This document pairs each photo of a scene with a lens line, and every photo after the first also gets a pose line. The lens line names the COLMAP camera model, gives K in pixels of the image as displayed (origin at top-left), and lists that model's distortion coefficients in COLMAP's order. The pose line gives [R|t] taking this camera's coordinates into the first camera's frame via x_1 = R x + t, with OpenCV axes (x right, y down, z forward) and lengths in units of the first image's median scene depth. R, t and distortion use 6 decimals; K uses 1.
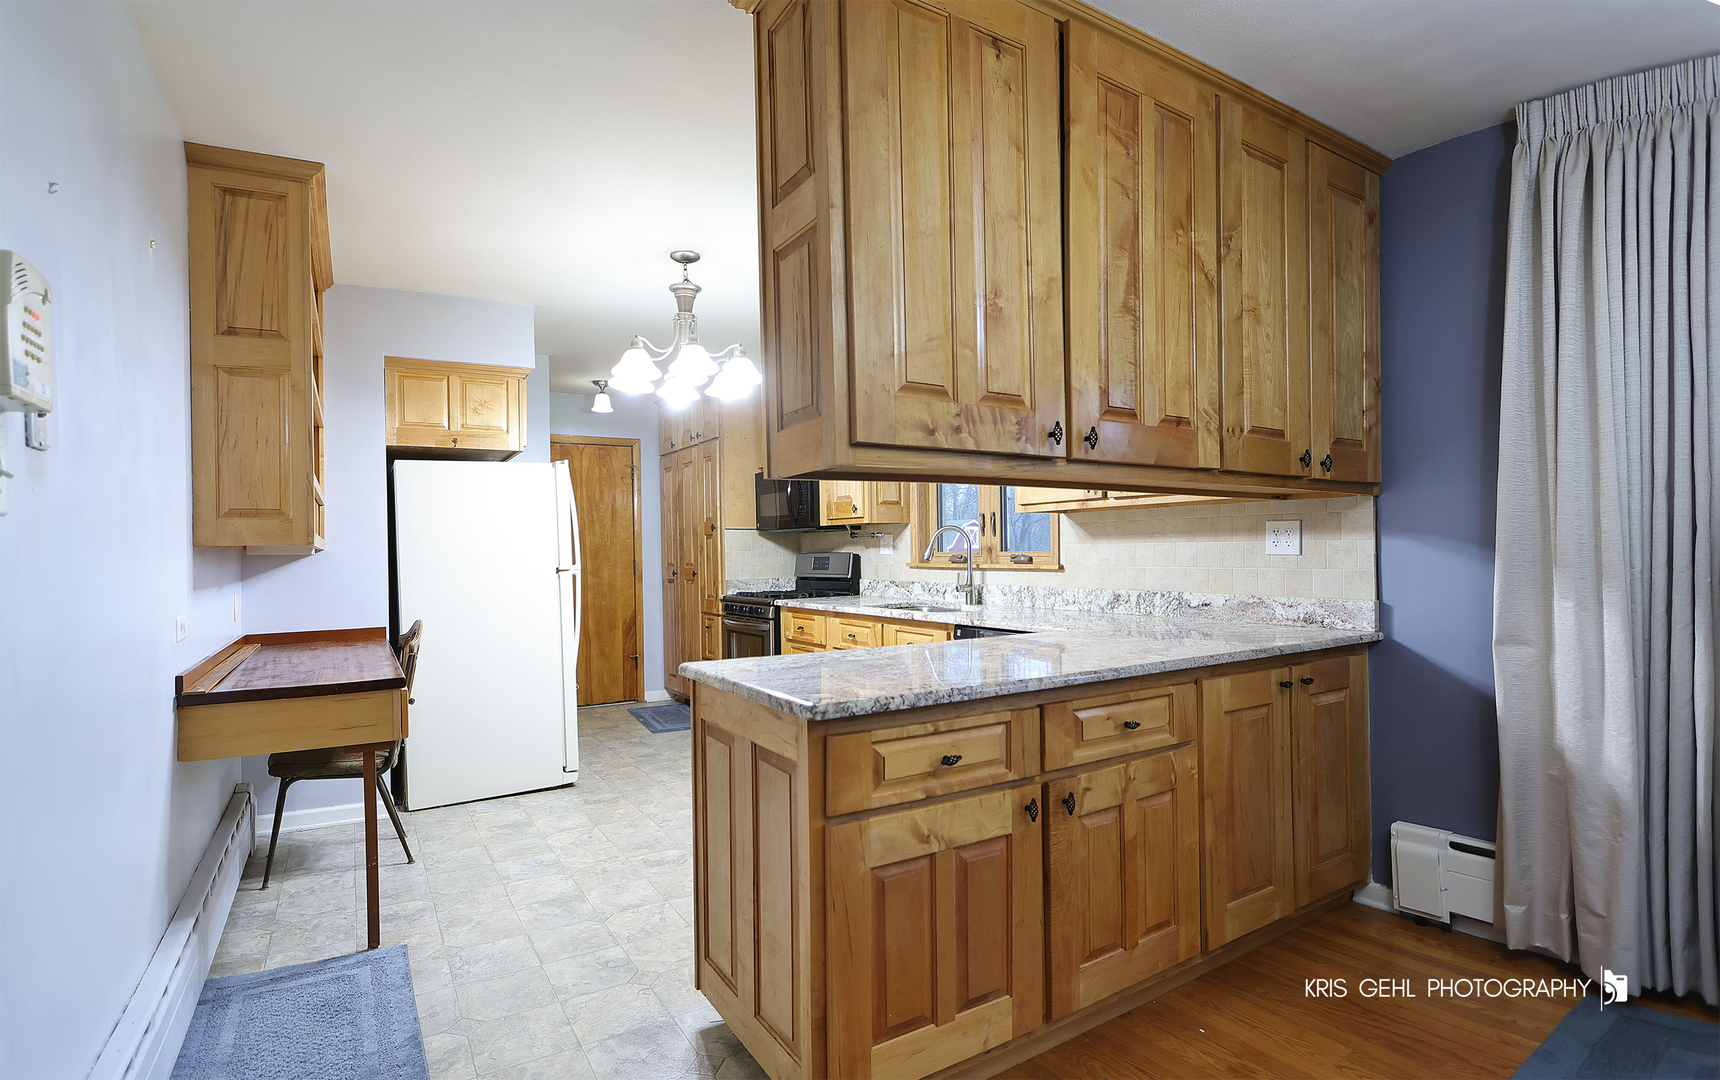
lens RADIAL K [[816.3, 0, 844.6], [0, 816.3, 542.2], [0, 0, 1]] dist [-0.018004, 0.001160]
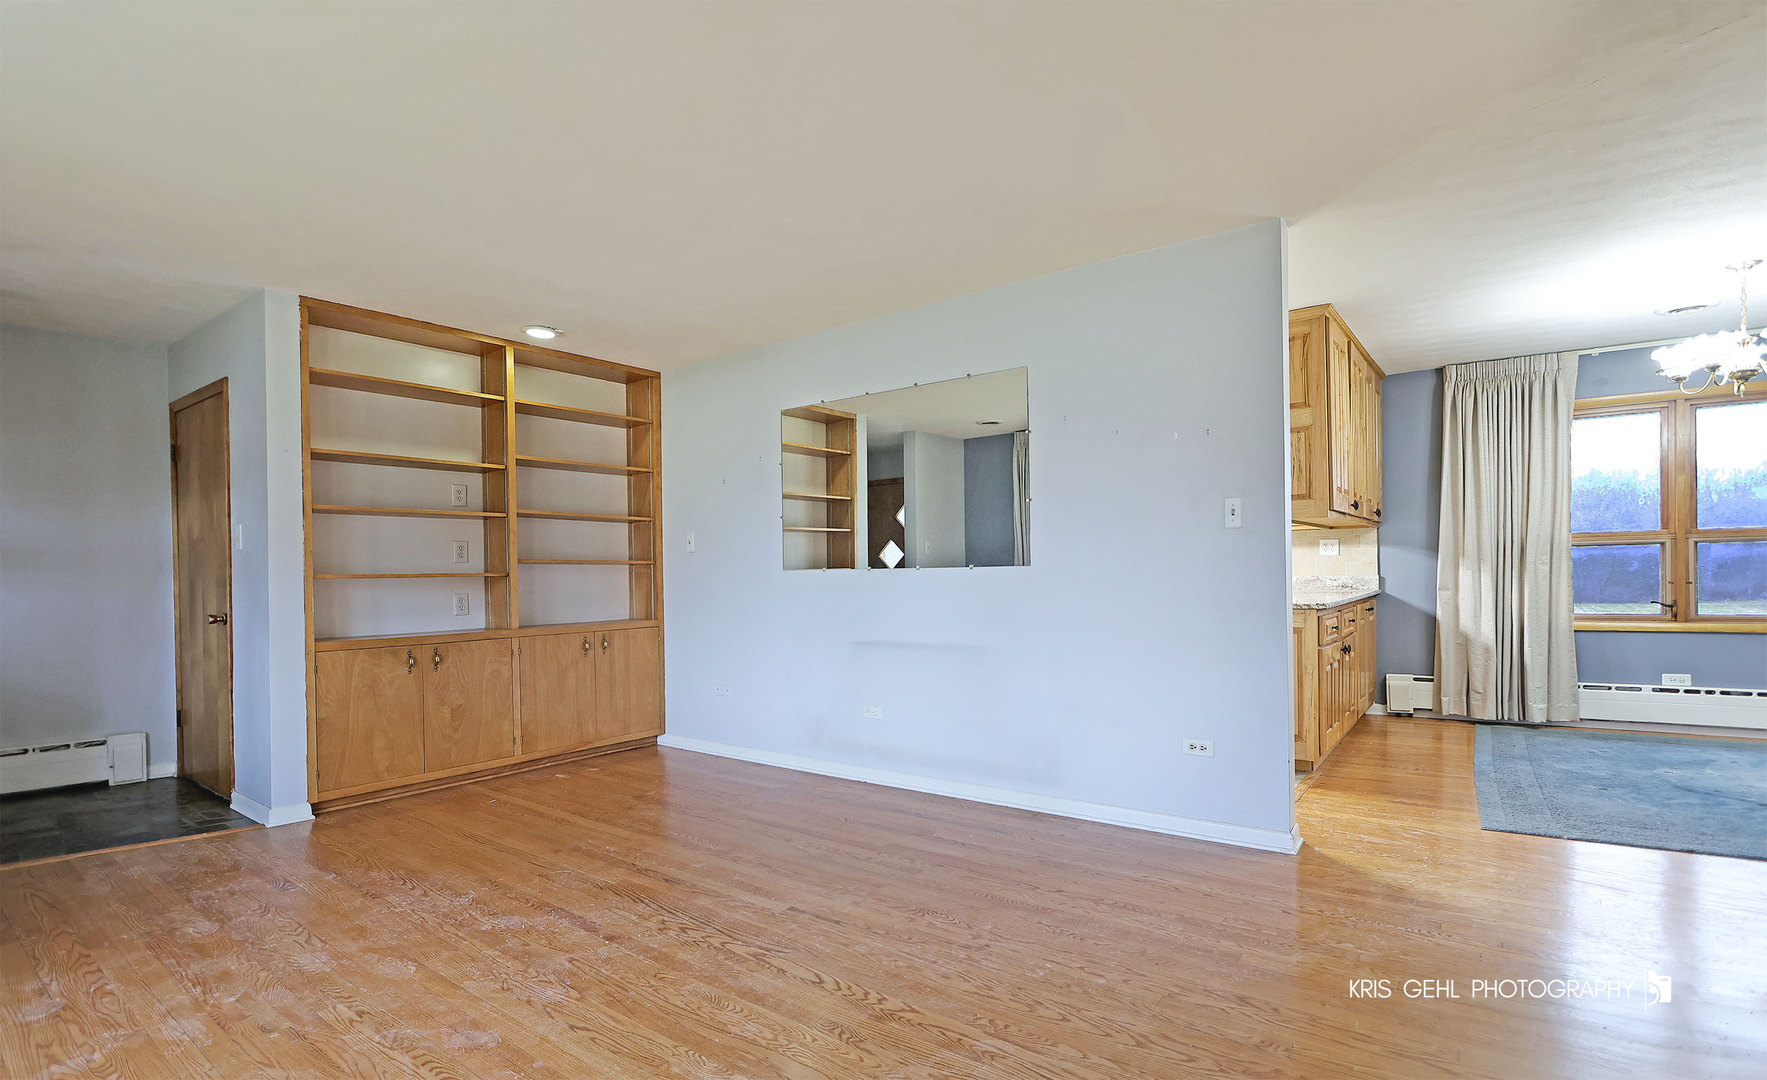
lens RADIAL K [[867.3, 0, 836.5], [0, 867.3, 584.2], [0, 0, 1]] dist [0.003833, 0.005583]
pose [[0.939768, -0.013692, 0.341538, -1.080750], [0.006067, 0.999708, 0.023382, 0.022082], [-0.341759, -0.019901, 0.939577, -0.506592]]
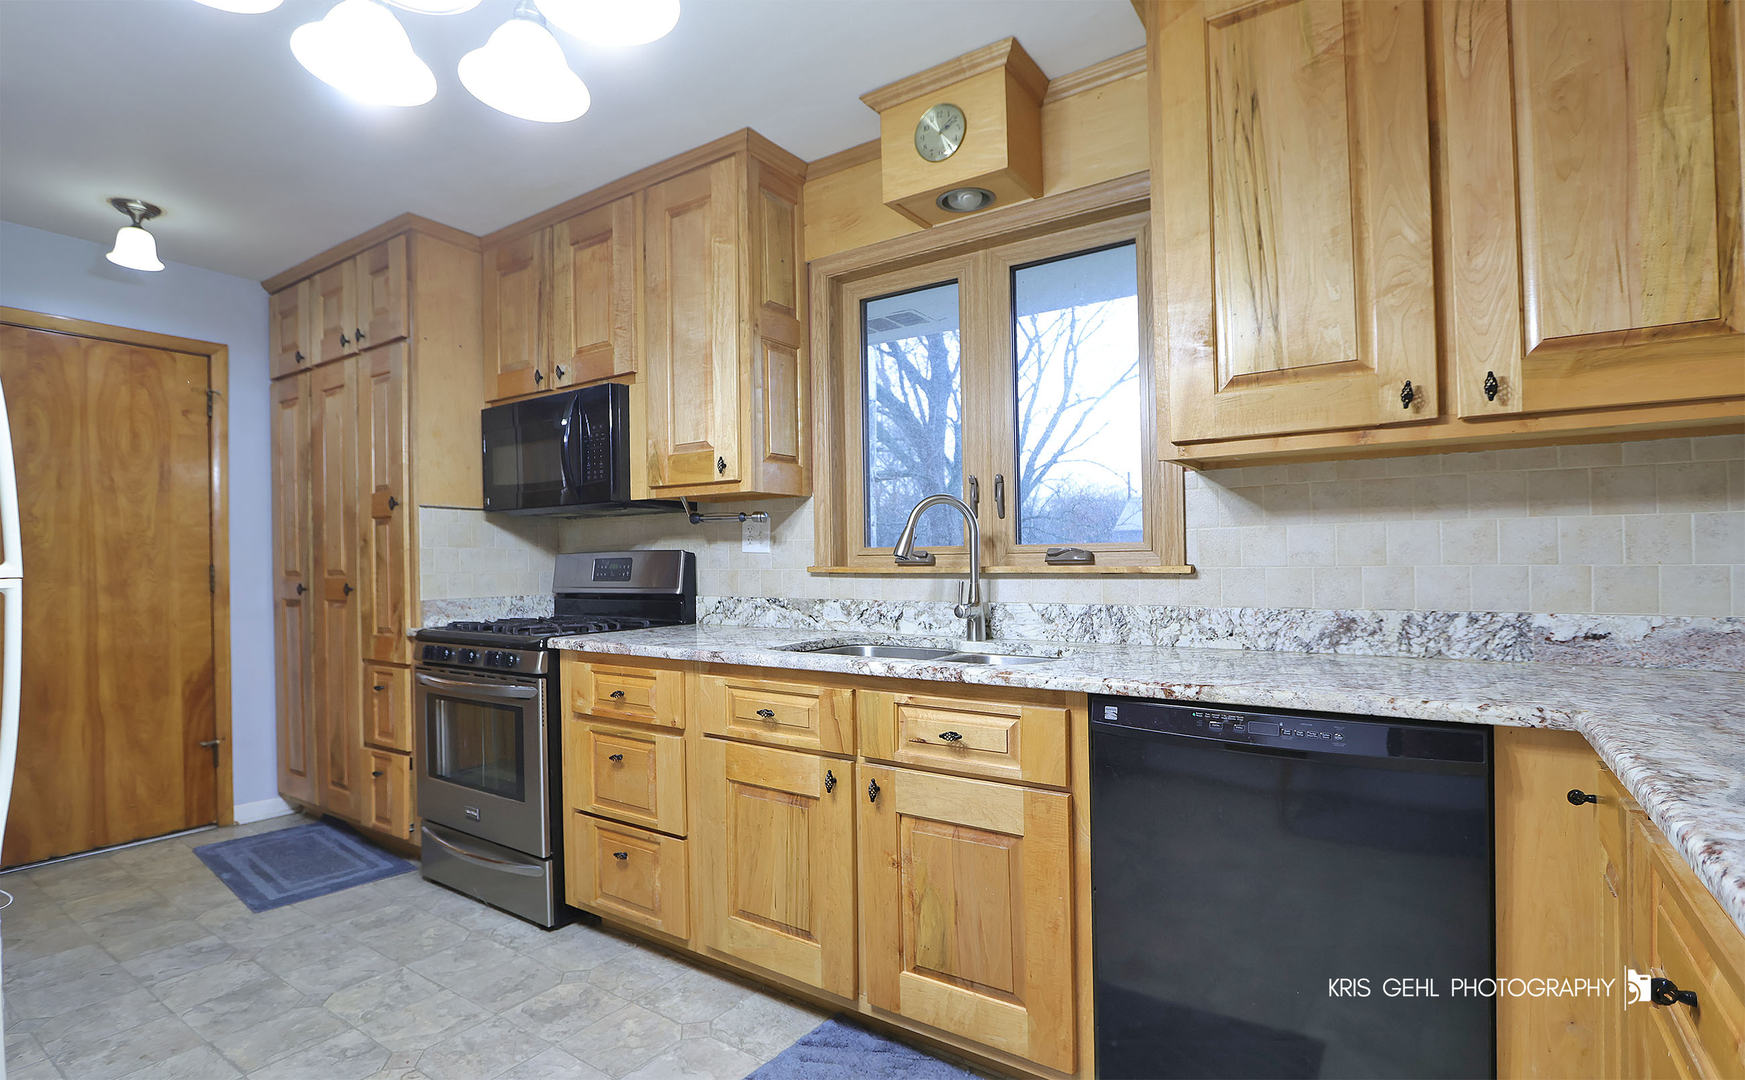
lens RADIAL K [[828.2, 0, 898.5], [0, 828.2, 555.6], [0, 0, 1]] dist [-0.018004, 0.001160]
pose [[0.903403, 0.008888, 0.428701, -0.150434], [-0.008458, 0.999960, -0.002908, 0.025376], [-0.428710, -0.000999, 0.903442, 0.599183]]
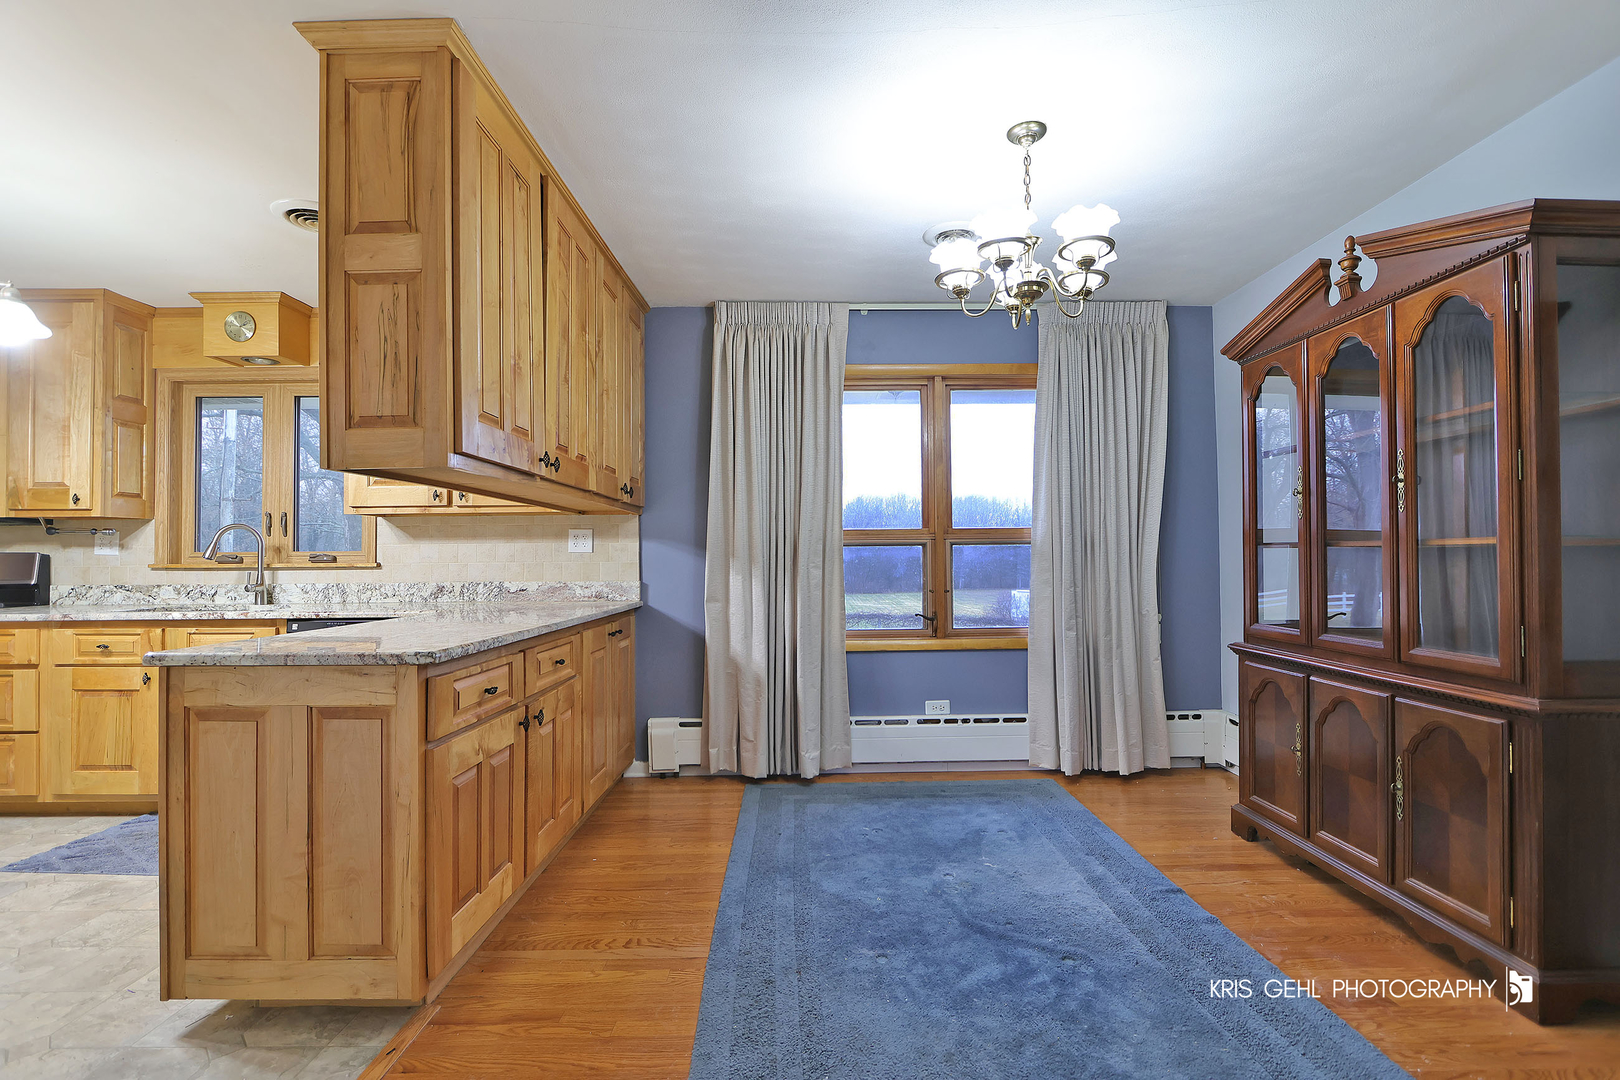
lens RADIAL K [[759.9, 0, 797.5], [0, 759.9, 533.6], [0, 0, 1]] dist [-0.006562, 0.001933]
pose [[0.552847, 0.034768, 0.832557, -0.291049], [-0.009010, 0.999320, -0.035750, 0.020489], [-0.833234, 0.012263, 0.552784, -0.057036]]
